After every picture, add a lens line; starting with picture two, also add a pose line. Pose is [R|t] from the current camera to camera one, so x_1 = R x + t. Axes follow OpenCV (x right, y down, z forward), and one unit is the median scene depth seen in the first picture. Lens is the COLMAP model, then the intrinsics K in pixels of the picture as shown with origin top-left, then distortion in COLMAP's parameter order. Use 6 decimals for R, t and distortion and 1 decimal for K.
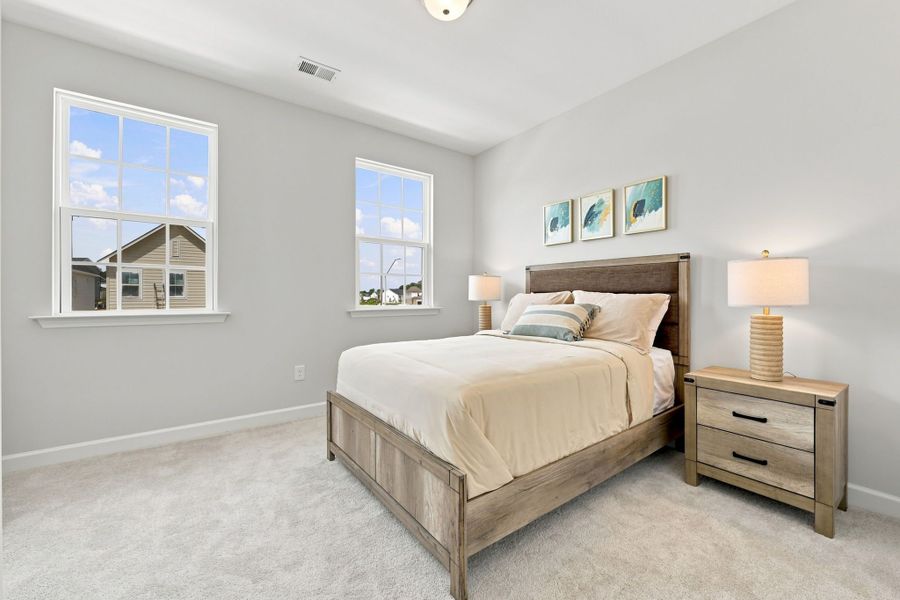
lens RADIAL K [[365.8, 0, 452.1], [0, 365.8, 296.5], [0, 0, 1]] dist [-0.011899, 0.000018]
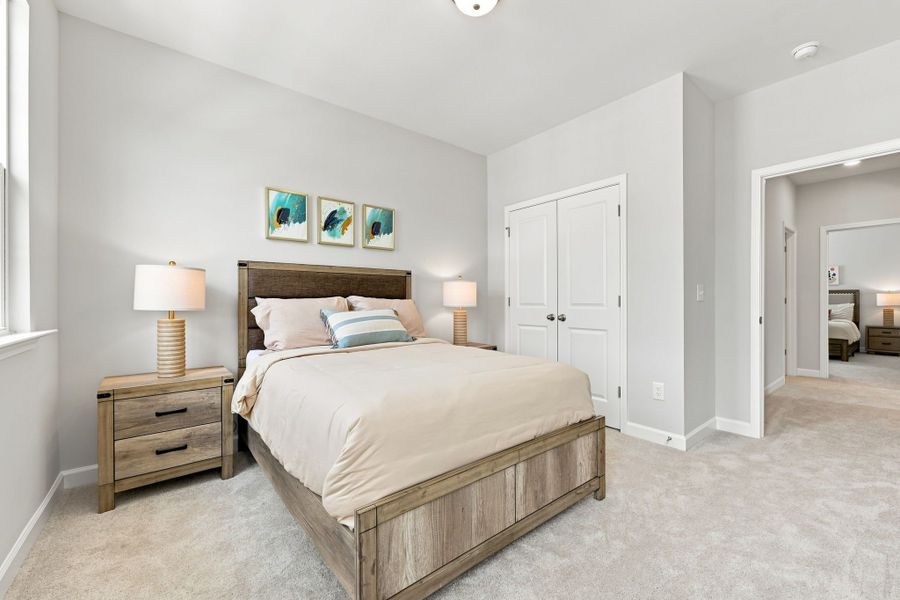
lens RADIAL K [[365.8, 0, 450.3], [0, 365.8, 304.6], [0, 0, 1]] dist [-0.011899, 0.000018]
pose [[-0.040676, -0.012463, 0.999095, -0.644606], [0.002492, 0.999918, 0.012575, -0.004295], [-0.999169, 0.003001, -0.040642, 0.734522]]
